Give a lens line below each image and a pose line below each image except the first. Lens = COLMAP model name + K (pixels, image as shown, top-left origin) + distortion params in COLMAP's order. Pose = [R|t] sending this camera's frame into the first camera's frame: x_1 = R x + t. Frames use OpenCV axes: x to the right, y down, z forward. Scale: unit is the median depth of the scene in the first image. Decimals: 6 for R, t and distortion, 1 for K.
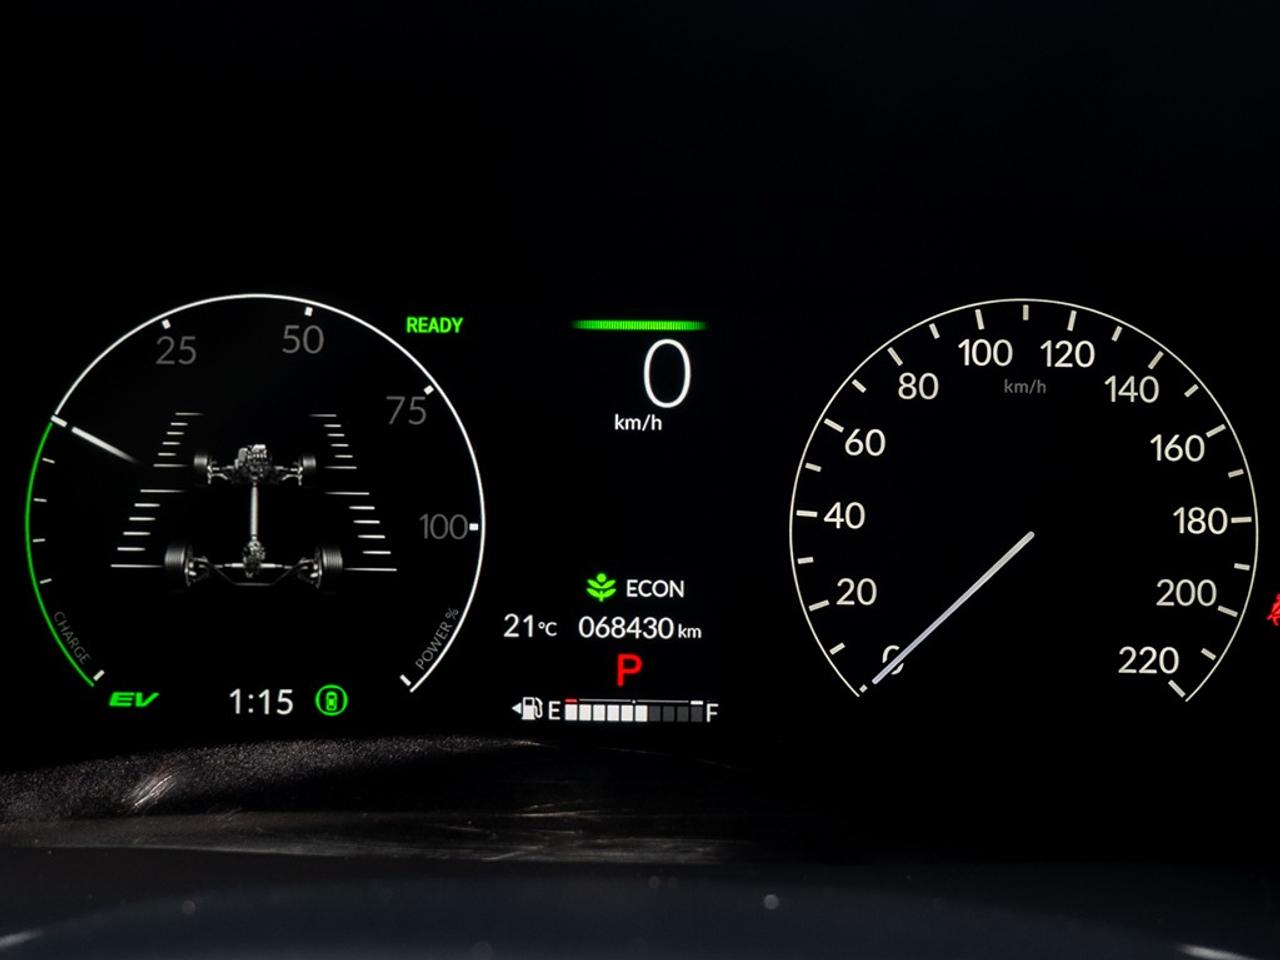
lens RADIAL K [[896.8, 0, 640.0], [0, 896.8, 480.0], [0, 0, 1]] dist [-0.015996, -0.000527]
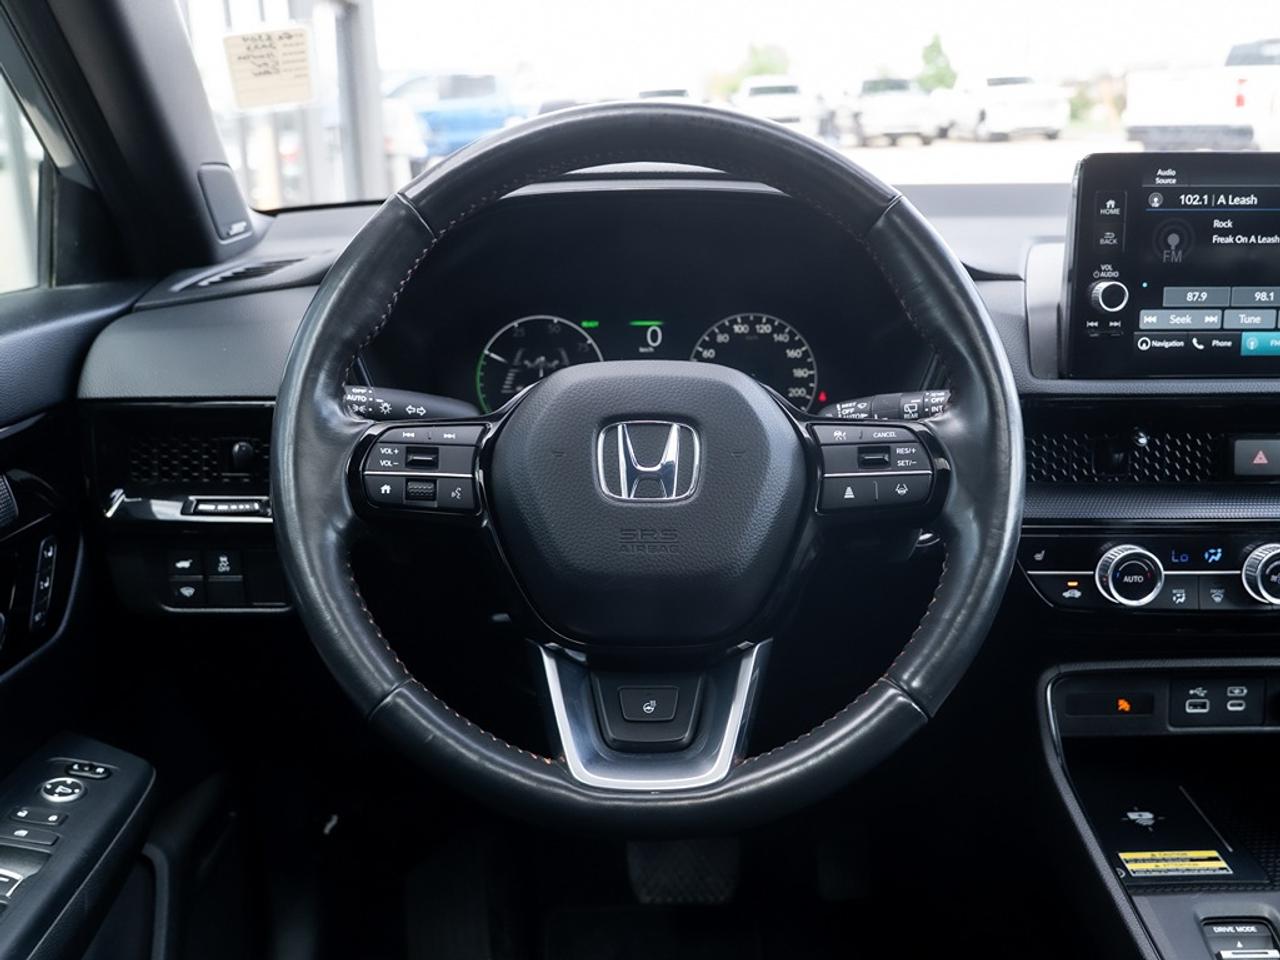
lens RADIAL K [[1204.7, 0, 662.5], [0, 1204.7, 457.8], [0, 0, 1]] dist [-0.022348, -0.010353]
pose [[0.999730, -0.019573, 0.012530, -0.007966], [0.020355, 0.997637, -0.065619, 0.705267], [-0.011216, 0.065856, 0.997766, -3.900838]]
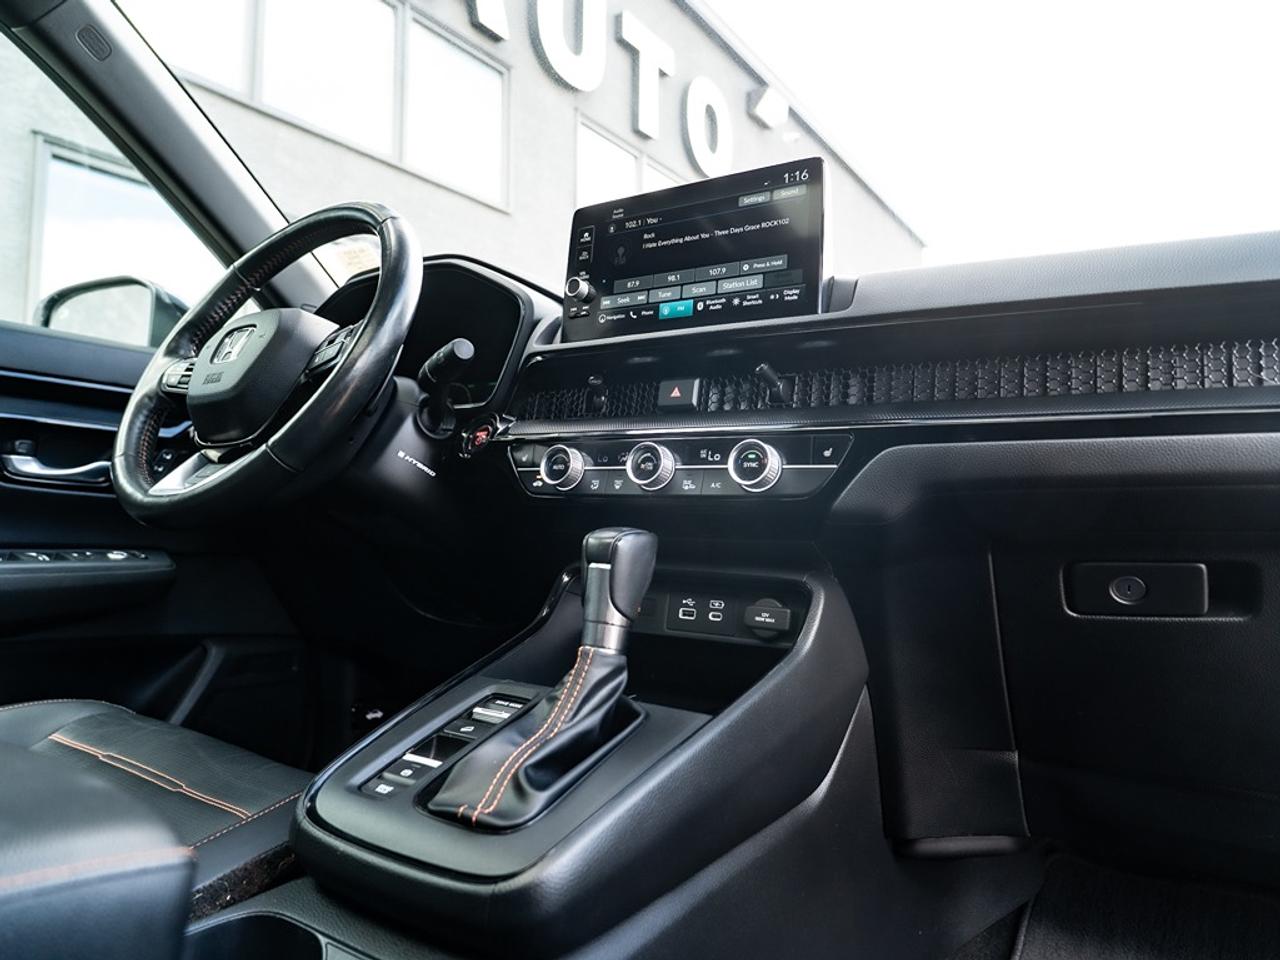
lens RADIAL K [[847.3, 0, 636.3], [0, 847.3, 436.8], [0, 0, 1]] dist [-0.009667, -0.000597]
pose [[0.836731, -0.037459, -0.546332, 4.034657], [-0.189471, 0.916237, -0.353003, 2.067079], [0.513793, 0.398883, 0.759546, -2.815705]]
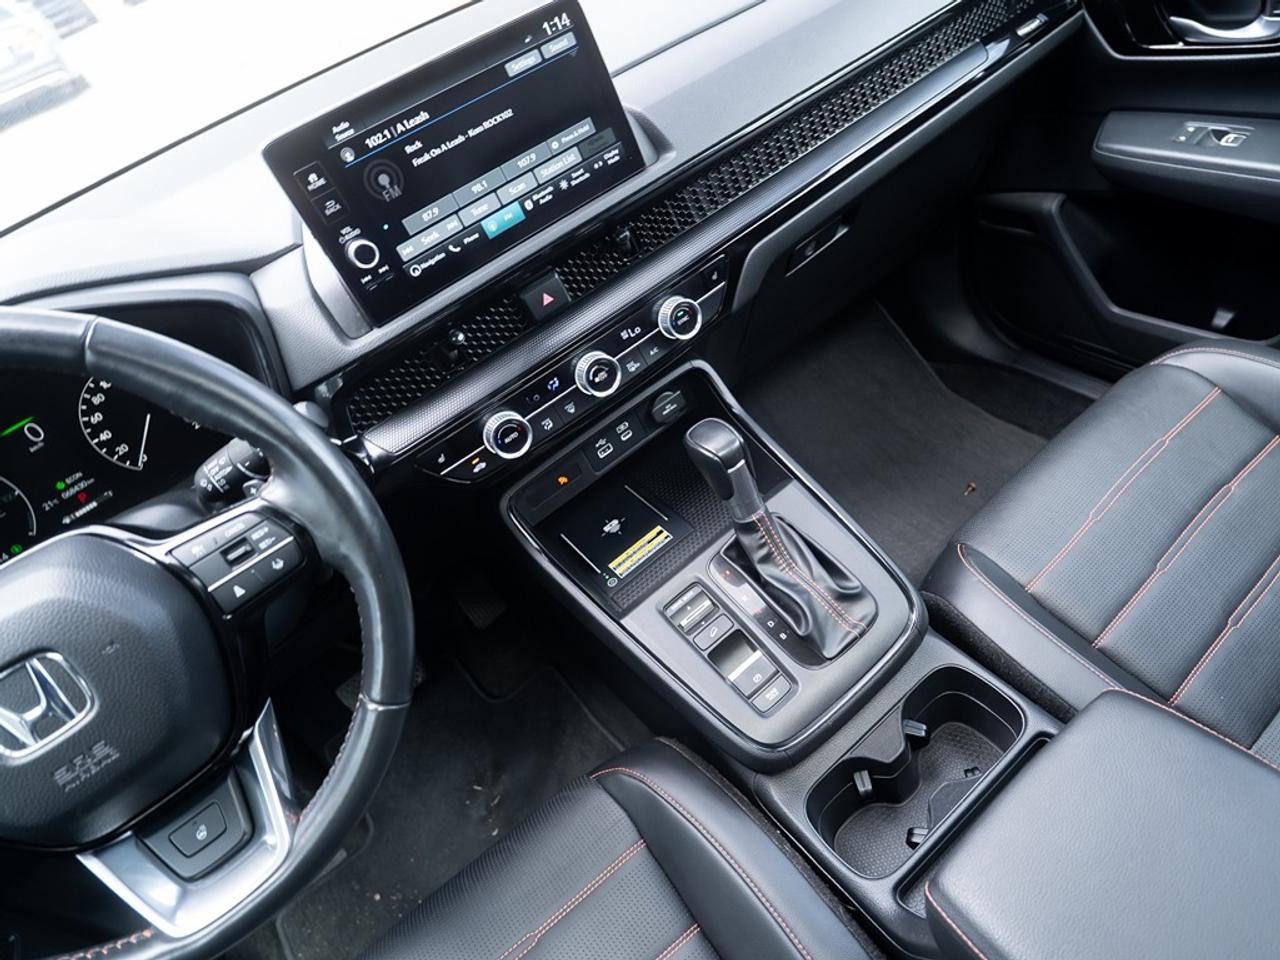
lens RADIAL K [[781.0, 0, 713.5], [0, 781.0, 480.5], [0, 0, 1]] dist [-0.015513, -0.000292]
pose [[0.745205, -0.593987, 0.303066, 1.094473], [0.461107, 0.787319, 0.409277, 0.035793], [-0.481715, -0.165250, 0.860606, -3.350989]]
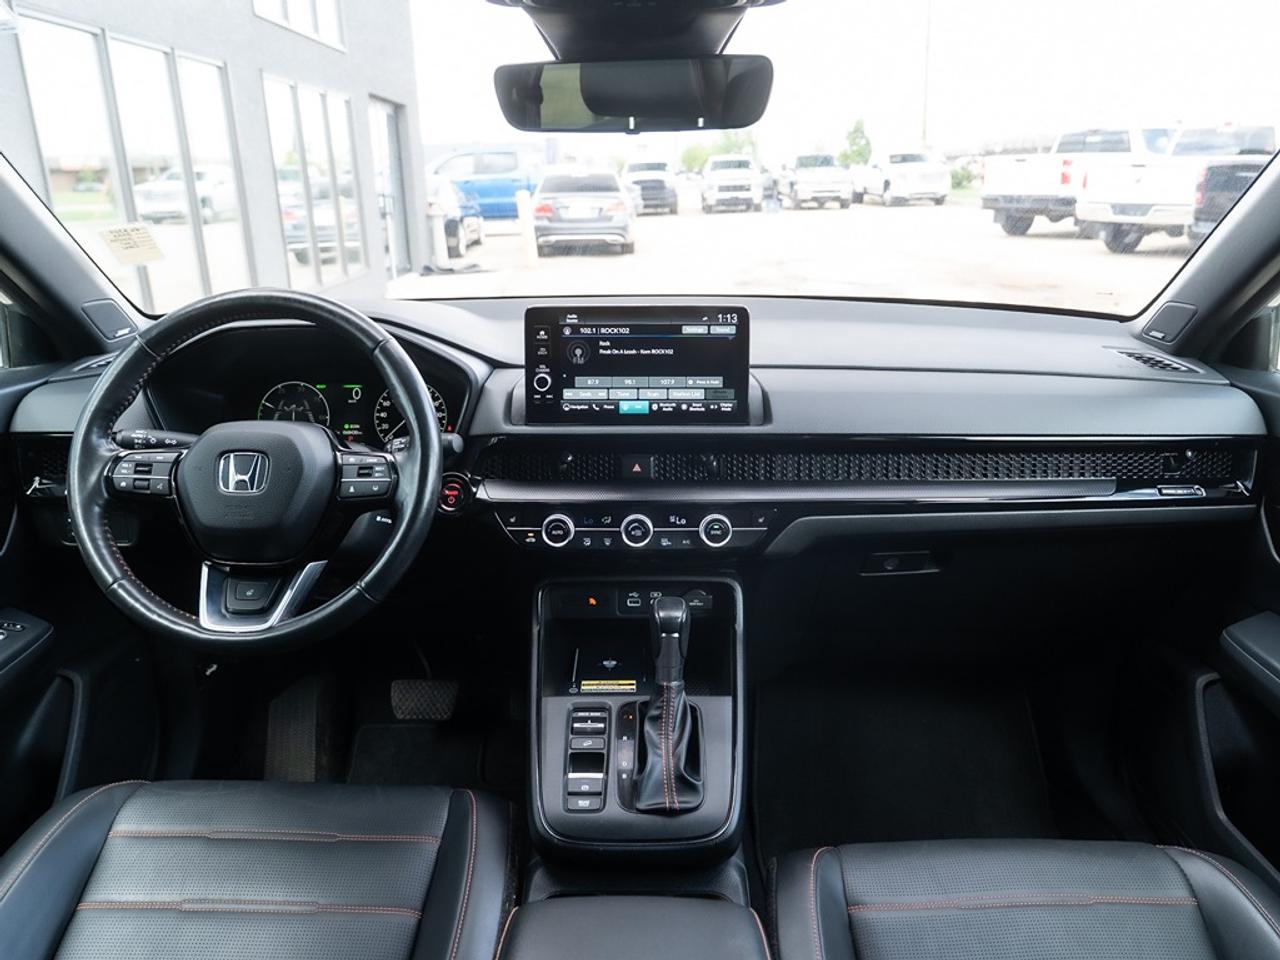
lens RADIAL K [[896.8, 0, 640.0], [0, 896.8, 480.0], [0, 0, 1]] dist [-0.015996, -0.000527]
pose [[0.999930, -0.011779, -0.001289, 2.103240], [0.011749, 0.999704, -0.021326, 0.675969], [0.001539, 0.021309, 0.999772, -5.523013]]
